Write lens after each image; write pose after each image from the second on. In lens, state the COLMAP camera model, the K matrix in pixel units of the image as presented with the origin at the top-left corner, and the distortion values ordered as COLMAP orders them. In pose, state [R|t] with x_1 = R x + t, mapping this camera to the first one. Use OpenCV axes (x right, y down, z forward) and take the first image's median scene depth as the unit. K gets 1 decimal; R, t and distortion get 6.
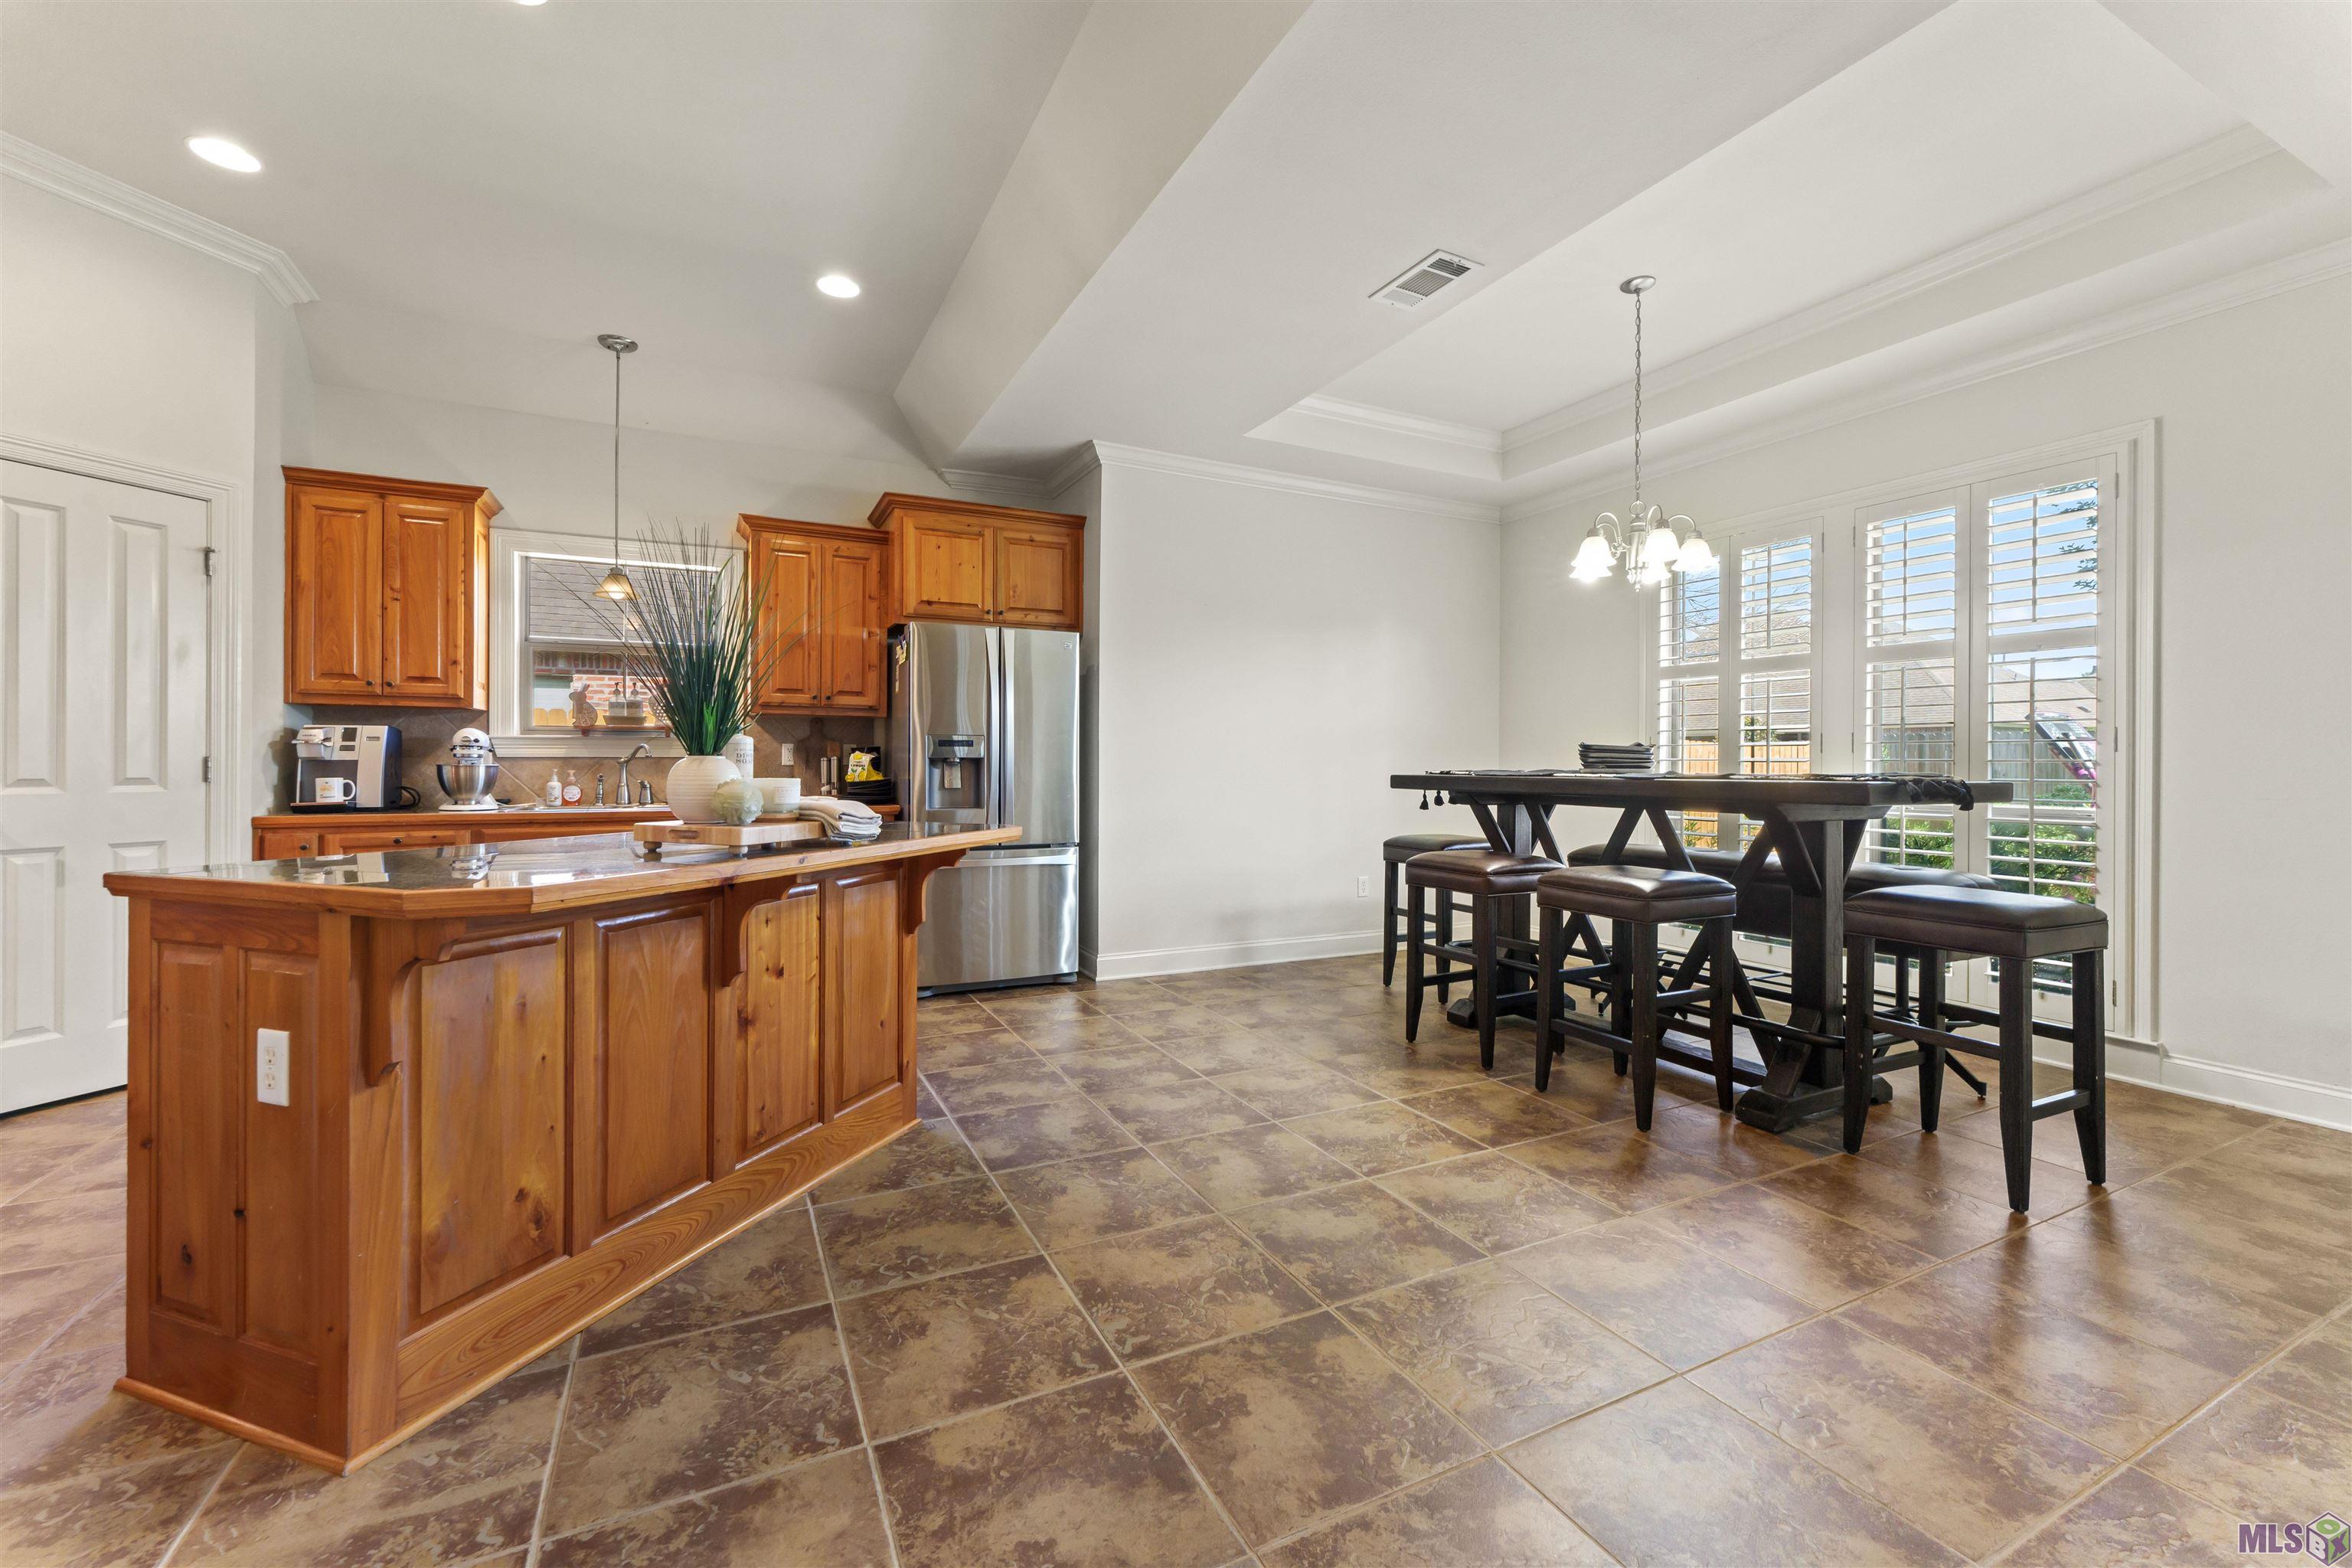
lens RADIAL K [[942.1, 0, 1160.1], [0, 942.1, 766.3], [0, 0, 1]] dist [0.000458, 0.000155]
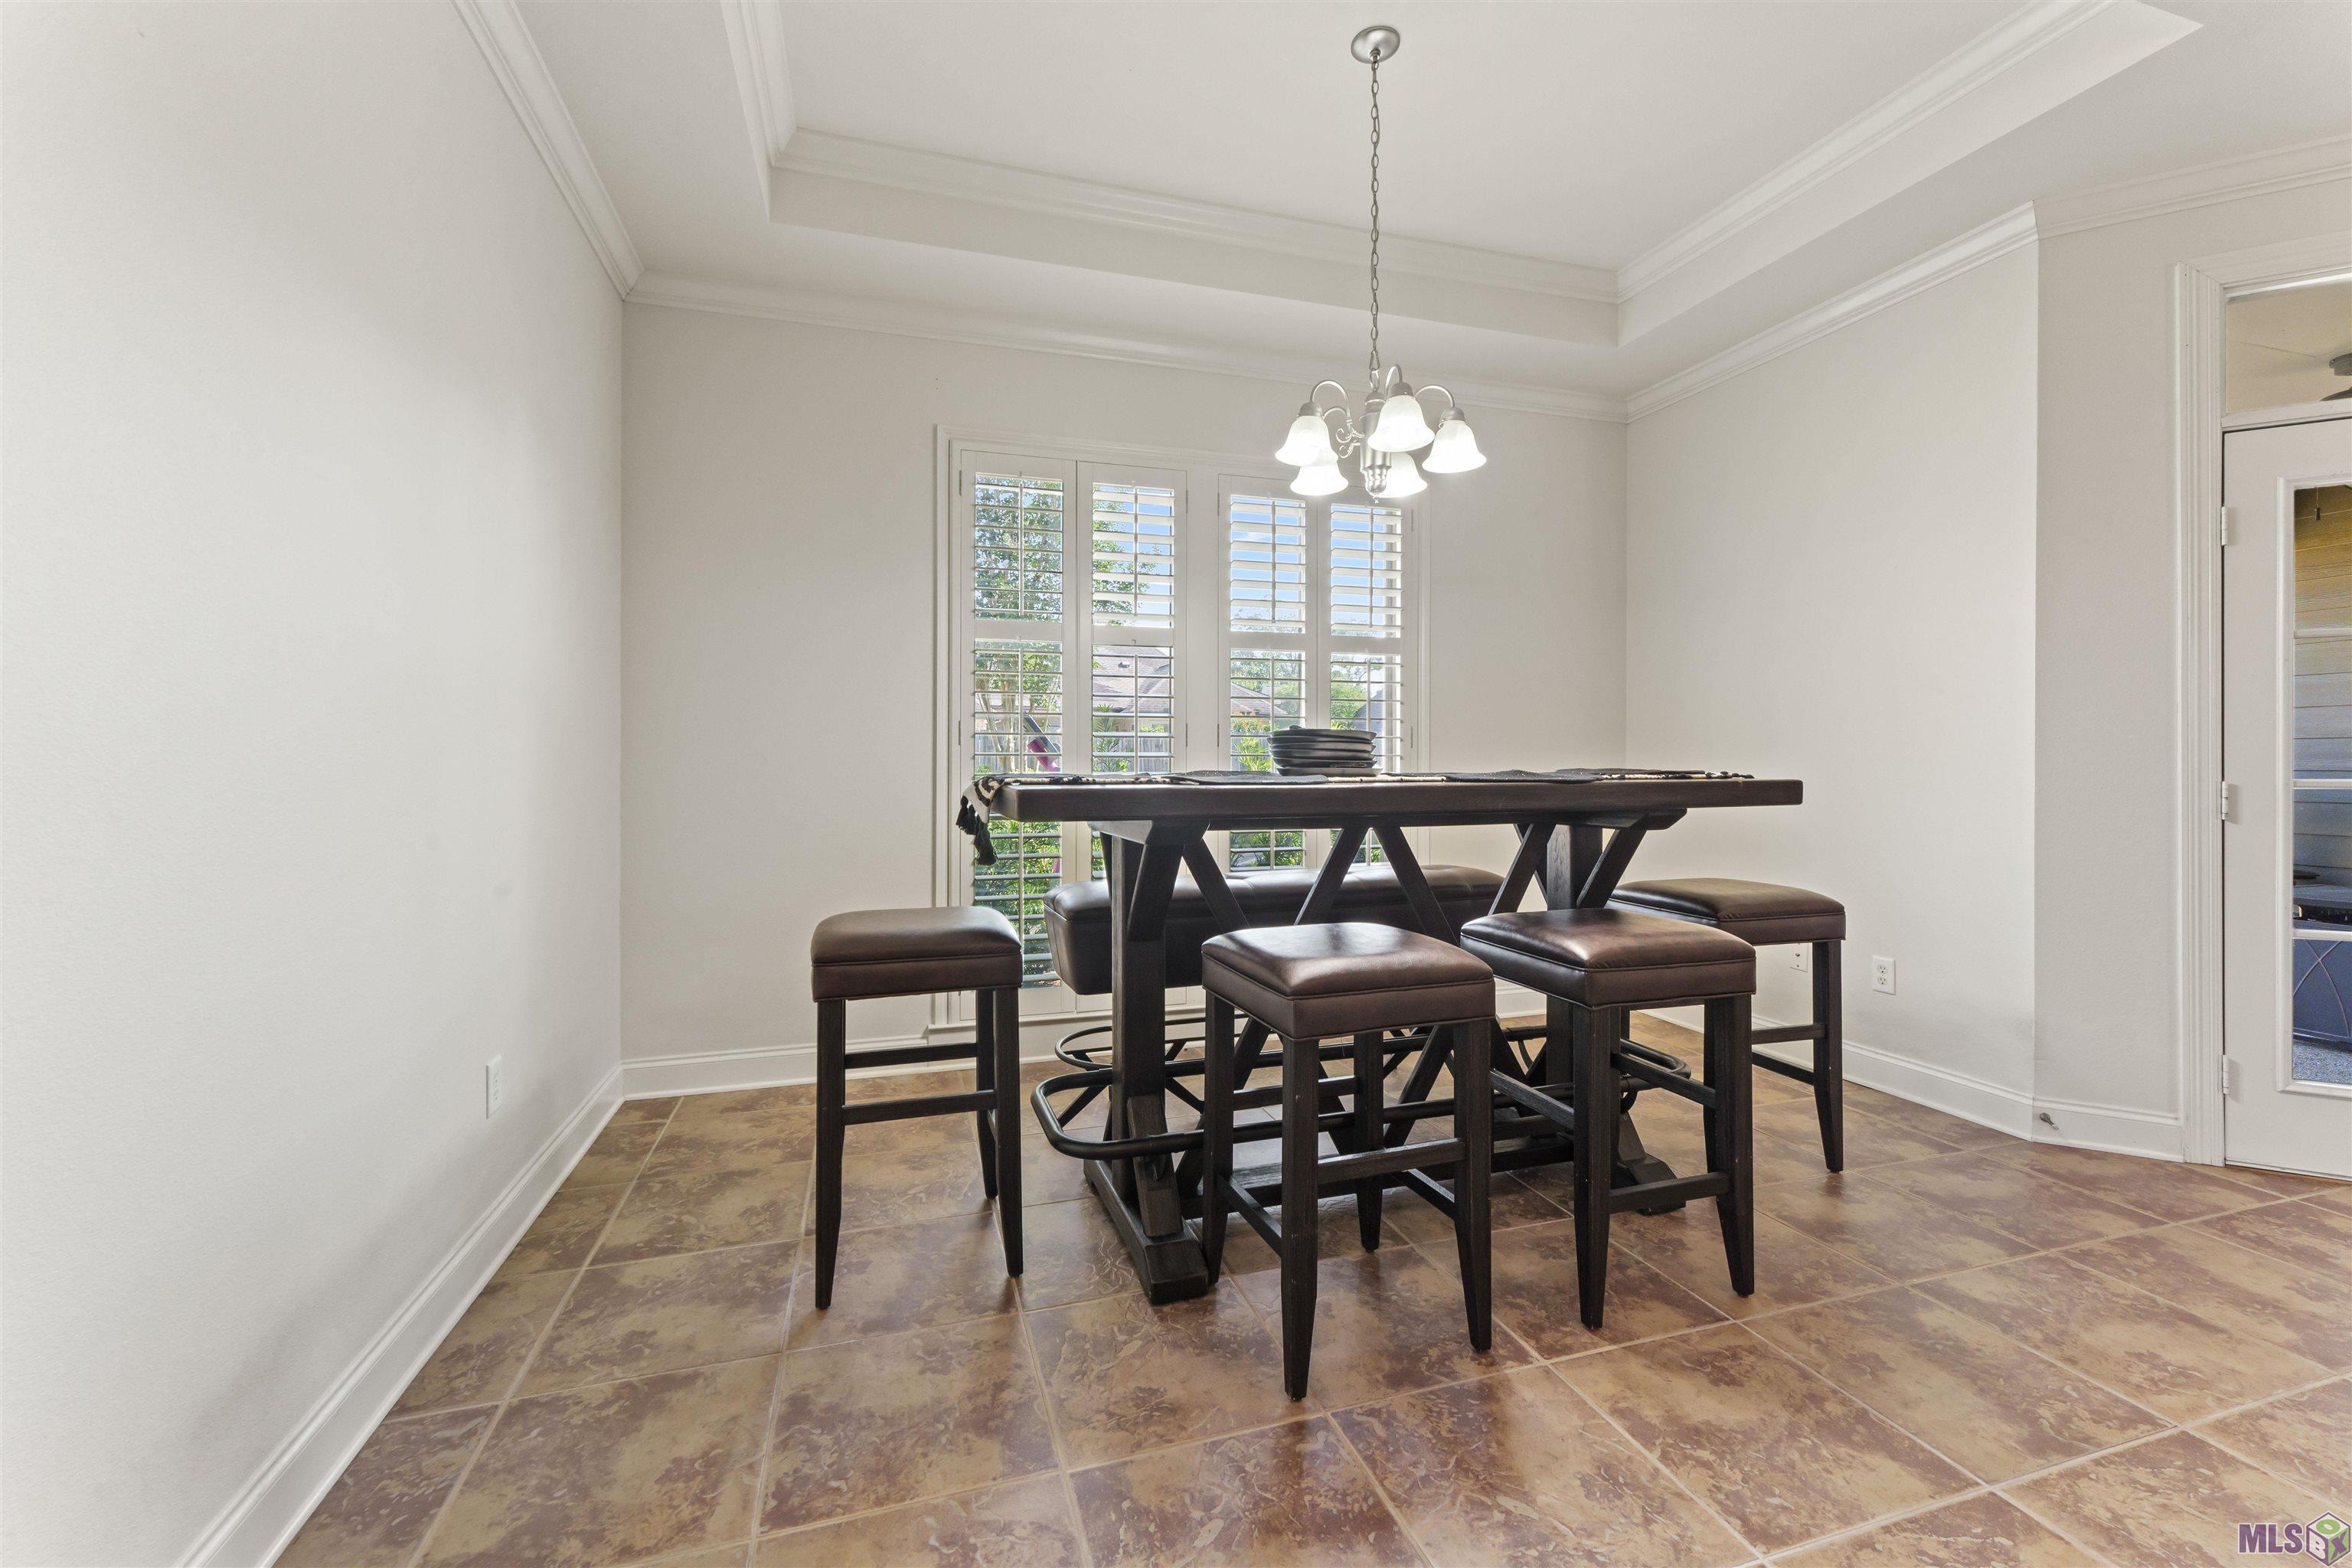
lens RADIAL K [[948.3, 0, 1150.6], [0, 948.3, 756.2], [0, 0, 1]] dist [-0.009517, 0.000252]
pose [[0.164474, -0.000907, 0.986381, -0.239159], [0.005161, 0.999987, 0.000059, -0.007141], [-0.986368, 0.005081, 0.164476, 1.352164]]
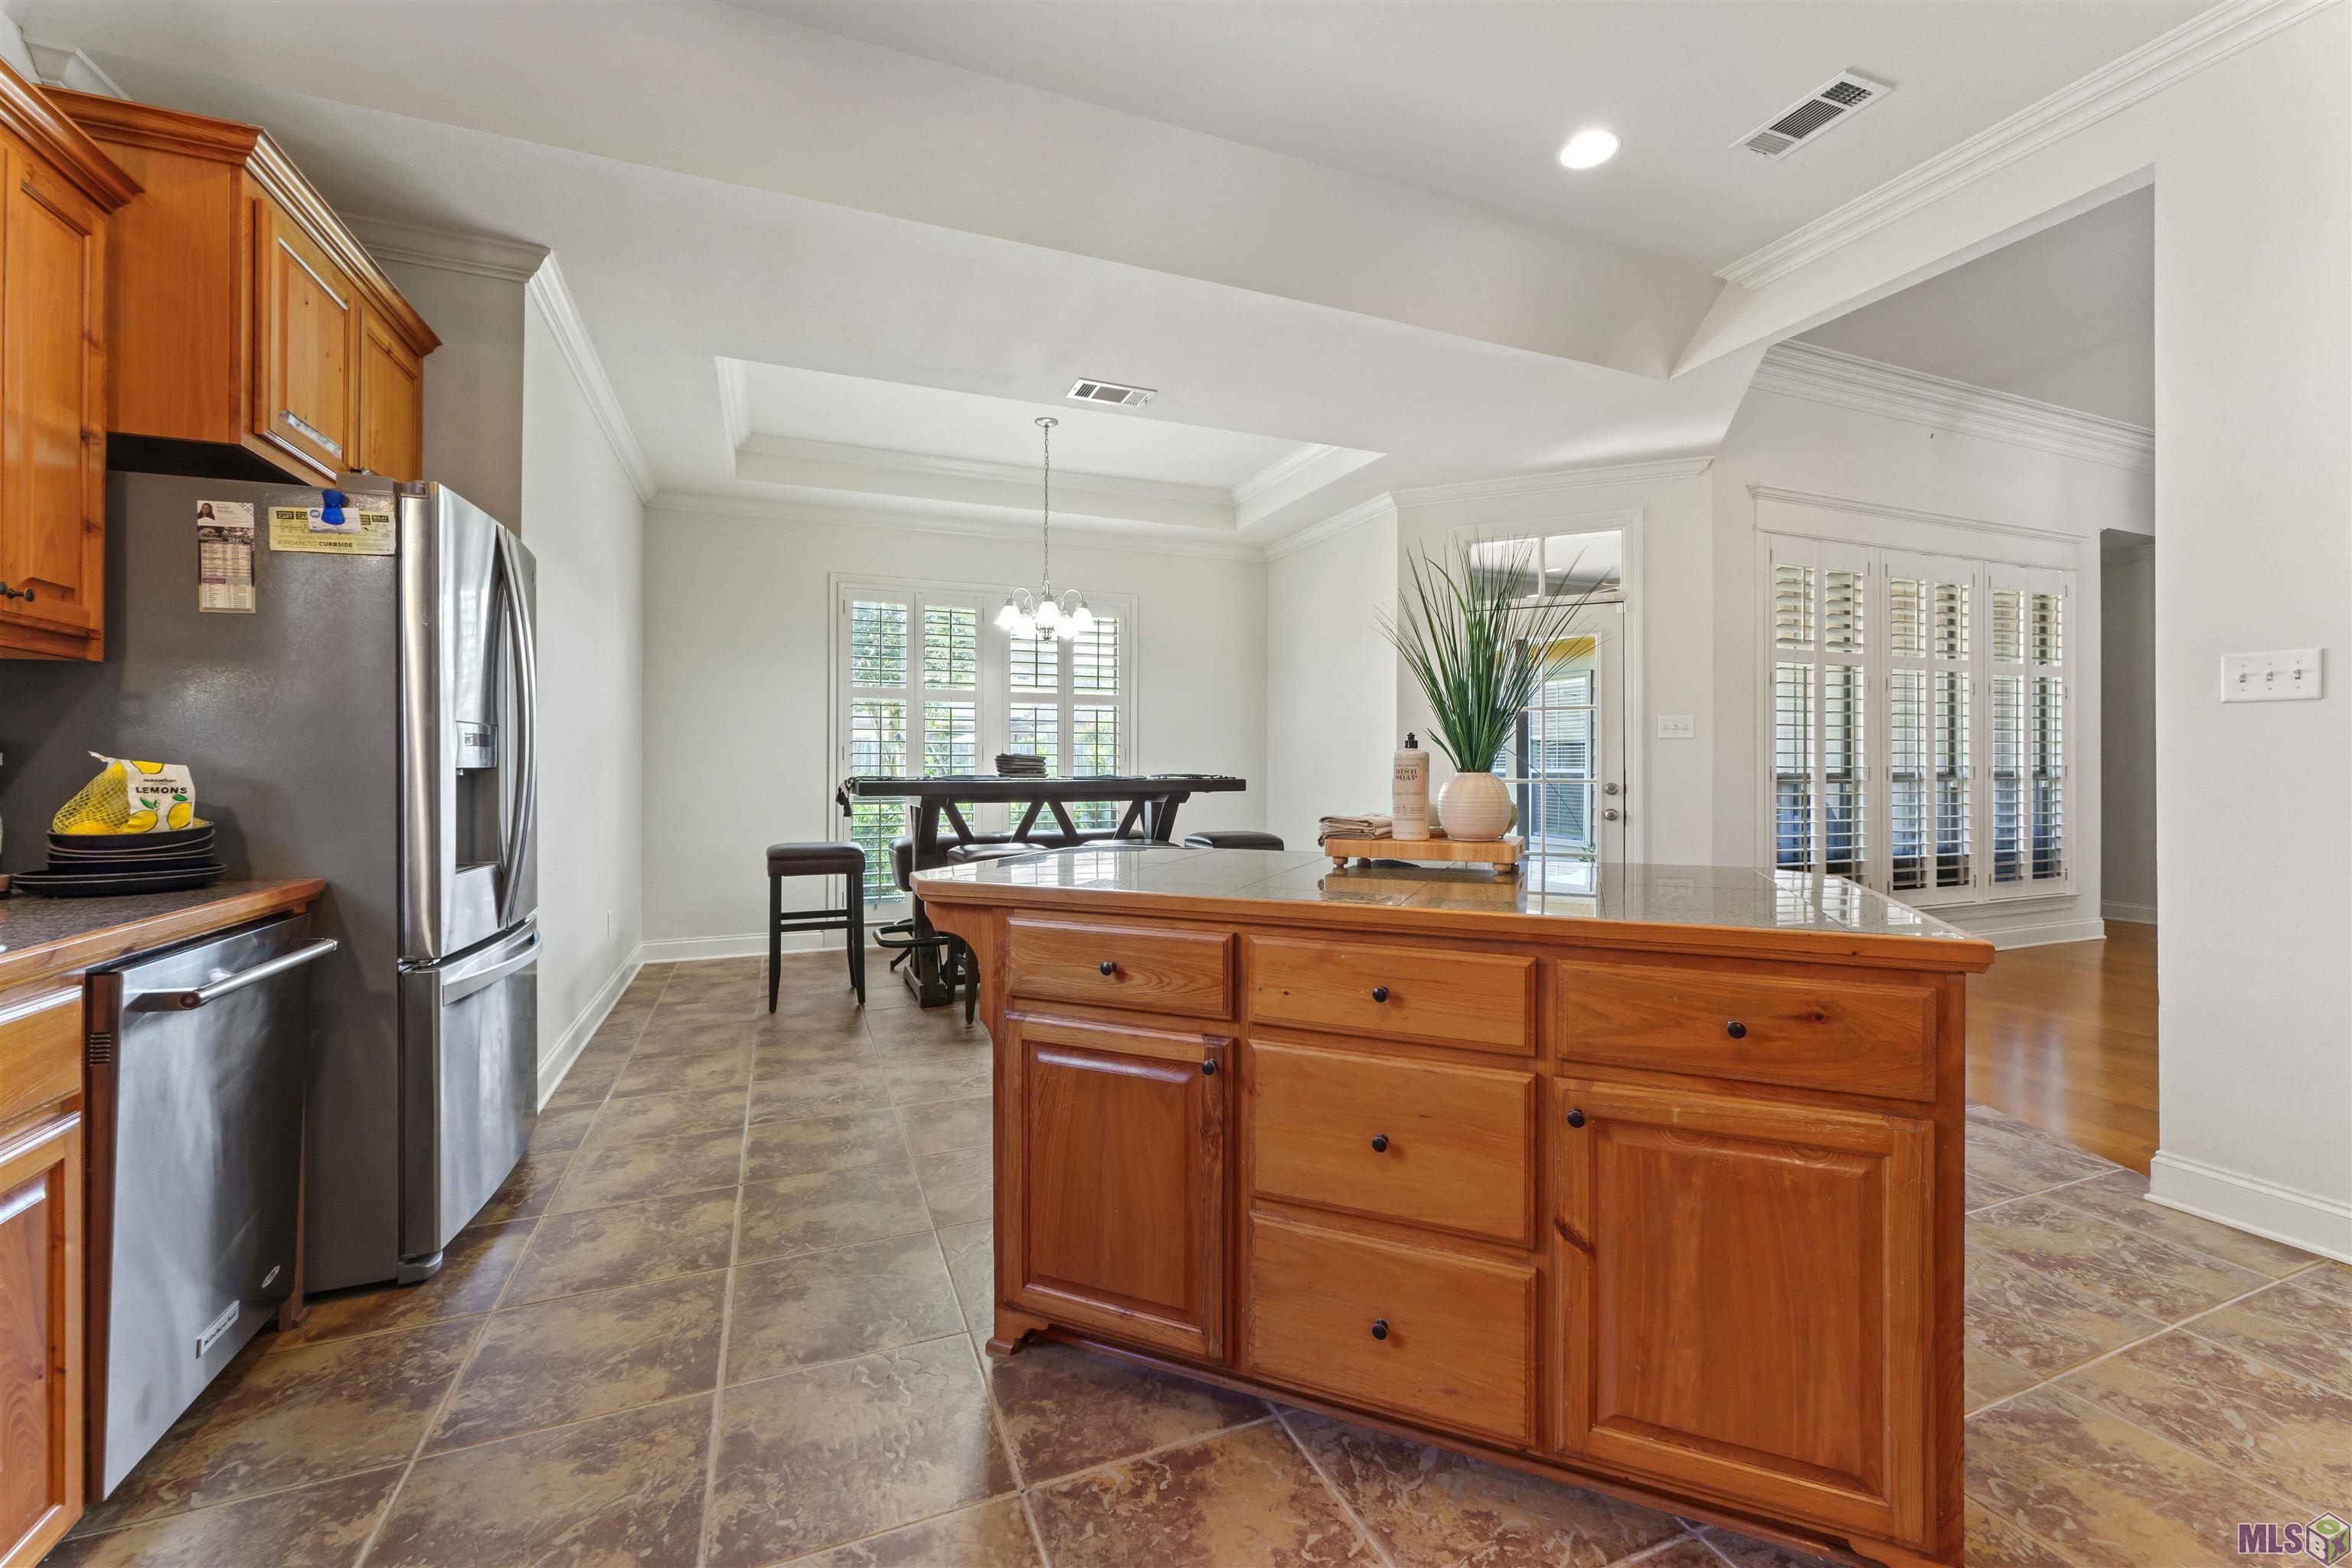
lens RADIAL K [[950.5, 0, 1163.2], [0, 950.5, 765.1], [0, 0, 1]] dist [-0.000571, -0.000162]
pose [[0.068954, -0.003837, 0.997612, -1.128405], [0.002592, 0.999990, 0.003667, -0.016227], [-0.997616, 0.002333, 0.068963, 0.946317]]
